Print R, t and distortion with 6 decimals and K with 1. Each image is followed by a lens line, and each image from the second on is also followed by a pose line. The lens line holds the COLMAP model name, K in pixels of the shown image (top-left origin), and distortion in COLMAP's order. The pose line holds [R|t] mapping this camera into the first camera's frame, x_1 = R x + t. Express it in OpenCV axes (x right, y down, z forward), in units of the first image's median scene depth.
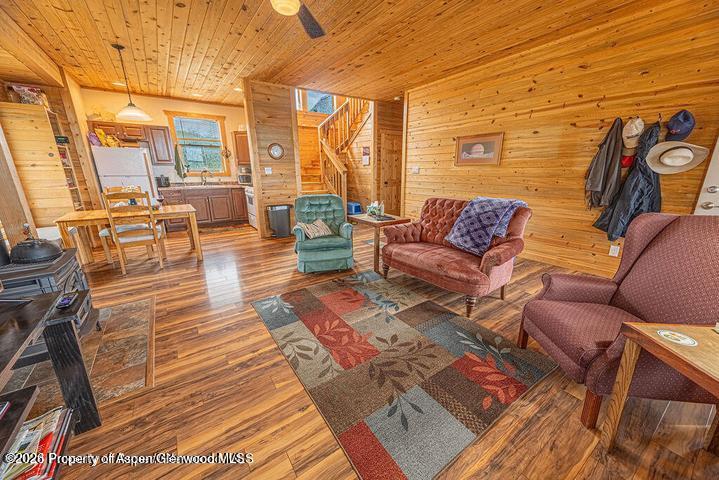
lens RADIAL K [[276.3, 0, 359.5], [0, 276.3, 240.0], [0, 0, 1]] dist [0.039932, -0.000232]
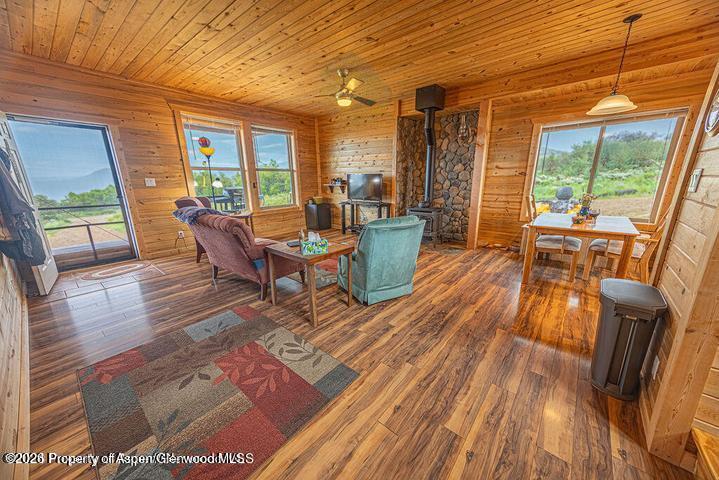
lens RADIAL K [[264.5, 0, 360.5], [0, 264.5, 242.1], [0, 0, 1]] dist [0.041681, -0.005532]
pose [[-0.965230, 0.082927, -0.247898, 0.078569], [-0.045470, 0.880621, 0.471634, -0.315616], [0.257416, 0.466507, -0.846232, 1.194760]]
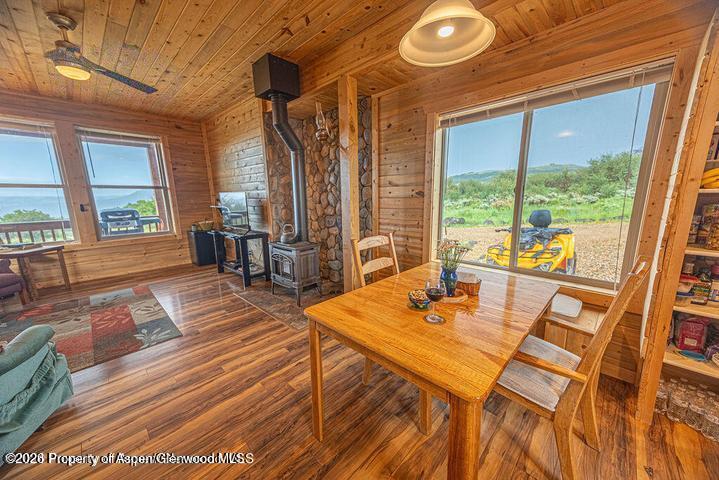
lens RADIAL K [[264.5, 0, 360.5], [0, 264.5, 242.1], [0, 0, 1]] dist [0.041681, -0.005532]
pose [[-0.980659, 0.057968, -0.186945, -0.451888], [-0.025824, 0.908465, 0.417162, -0.254705], [0.194015, 0.413921, -0.889397, 0.979977]]
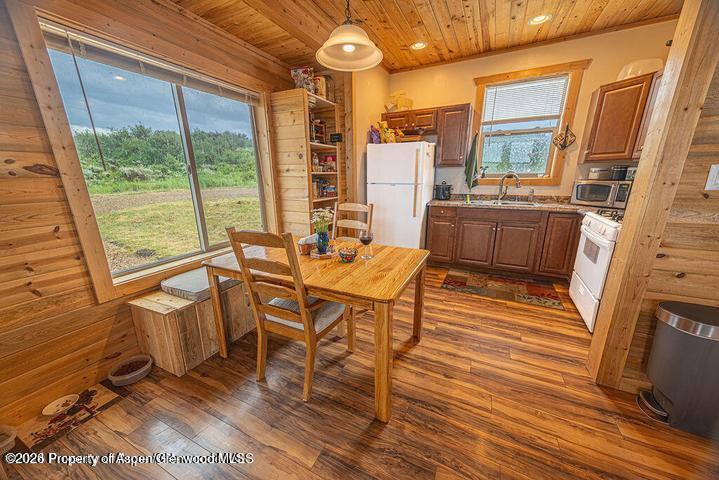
lens RADIAL K [[264.5, 0, 360.5], [0, 264.5, 242.1], [0, 0, 1]] dist [0.041681, -0.005532]
pose [[0.485860, 0.230019, -0.843227, -0.265573], [-0.219289, 0.965972, 0.137150, -0.157574], [0.846081, 0.118275, 0.519768, 0.606366]]
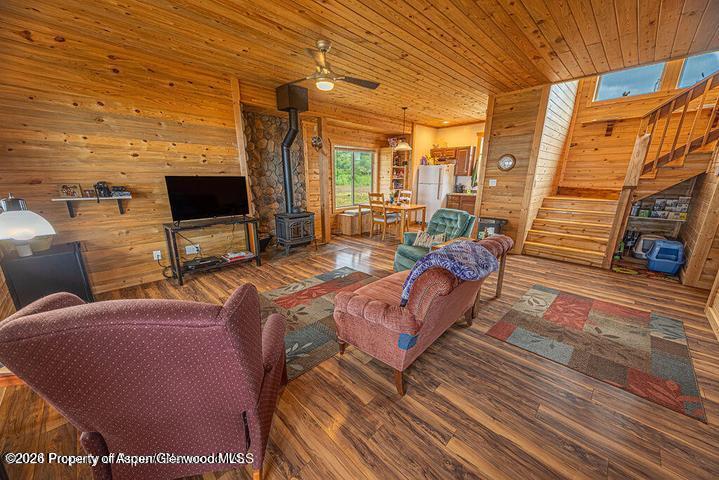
lens RADIAL K [[264.5, 0, 360.5], [0, 264.5, 242.1], [0, 0, 1]] dist [0.041681, -0.005532]
pose [[0.182293, 0.254541, -0.949725, 0.547815], [-0.253575, 0.945406, 0.204711, -0.126762], [0.949984, 0.203509, 0.236886, 0.375297]]
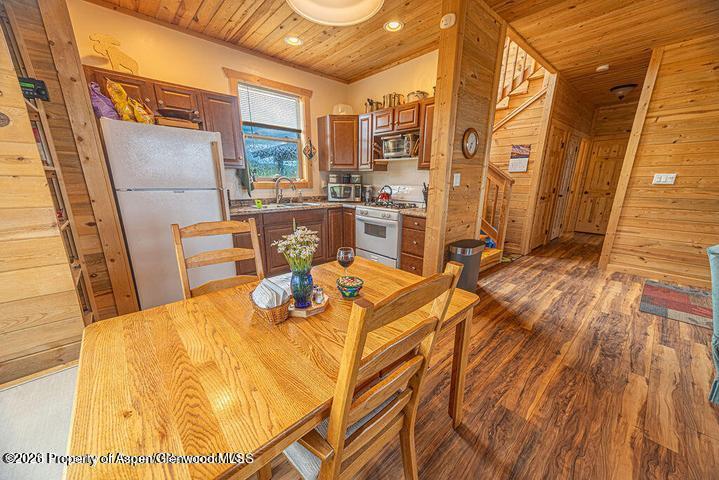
lens RADIAL K [[264.5, 0, 360.5], [0, 264.5, 242.1], [0, 0, 1]] dist [0.041681, -0.005532]
pose [[0.991694, -0.014524, 0.127800, -0.579851], [0.016448, 0.999767, -0.014008, -0.128272], [-0.127566, 0.015994, 0.991701, 0.529086]]
